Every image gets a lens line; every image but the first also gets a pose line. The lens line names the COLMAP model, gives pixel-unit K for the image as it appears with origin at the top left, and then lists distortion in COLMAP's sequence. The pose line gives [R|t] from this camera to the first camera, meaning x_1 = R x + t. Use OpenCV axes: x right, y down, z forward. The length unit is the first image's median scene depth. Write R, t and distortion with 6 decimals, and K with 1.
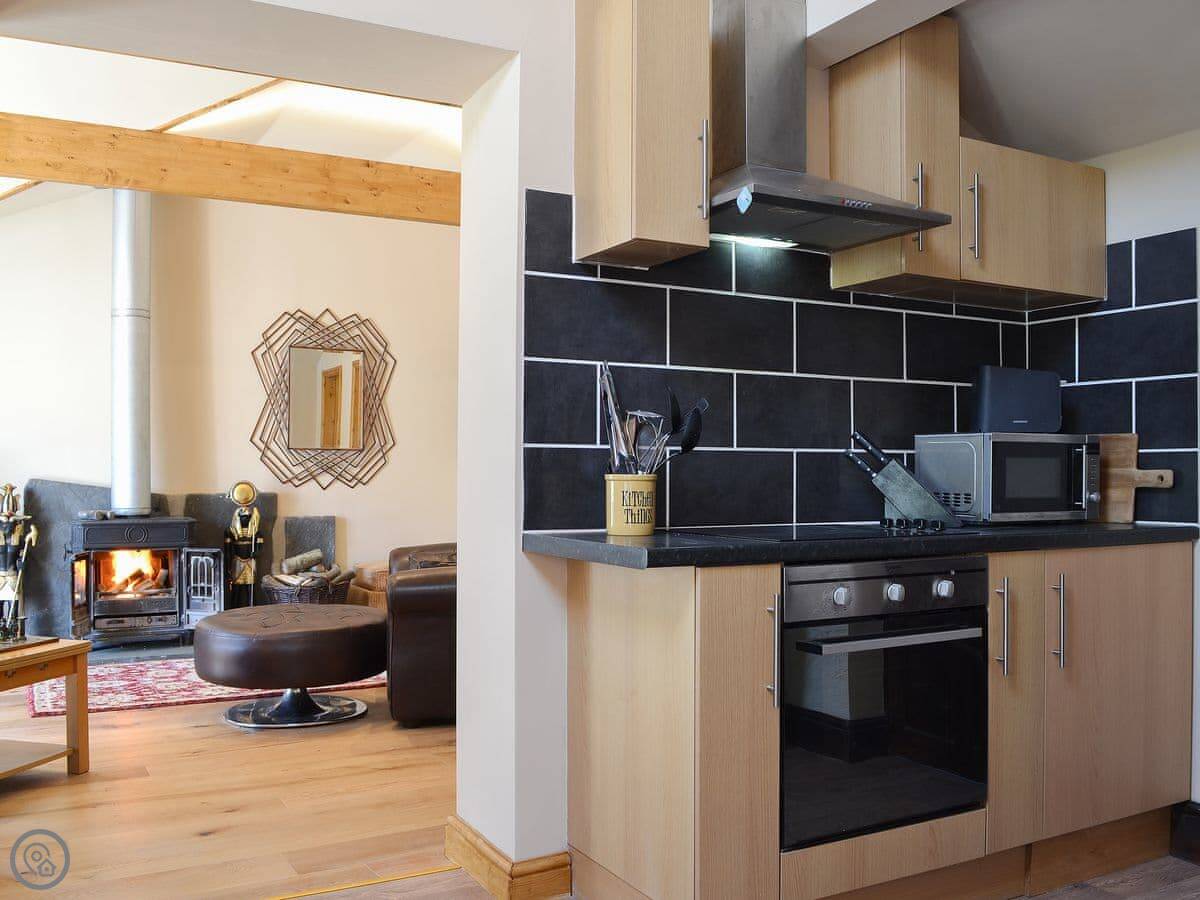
lens RADIAL K [[1092.5, 0, 661.3], [0, 1092.5, 478.0], [0, 0, 1]] dist [-0.082685, 0.000000]
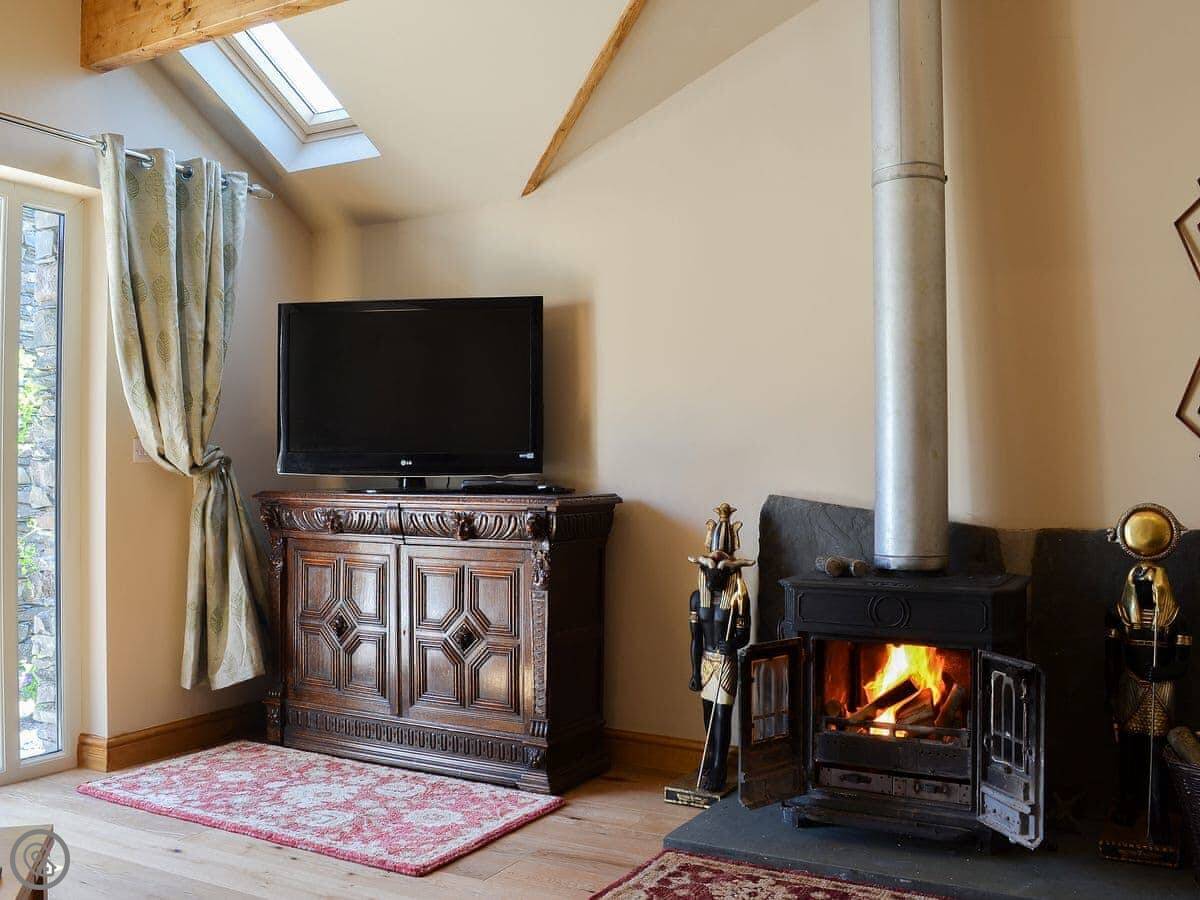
lens RADIAL K [[1092.5, 0, 587.6], [0, 1092.5, 477.6], [0, 0, 1]] dist [-0.082685, 0.000000]
pose [[0.488364, -0.001703, -0.872639, -0.118802], [-0.004720, 0.999978, -0.004593, -0.005506], [0.872627, 0.006361, 0.488345, 0.611678]]
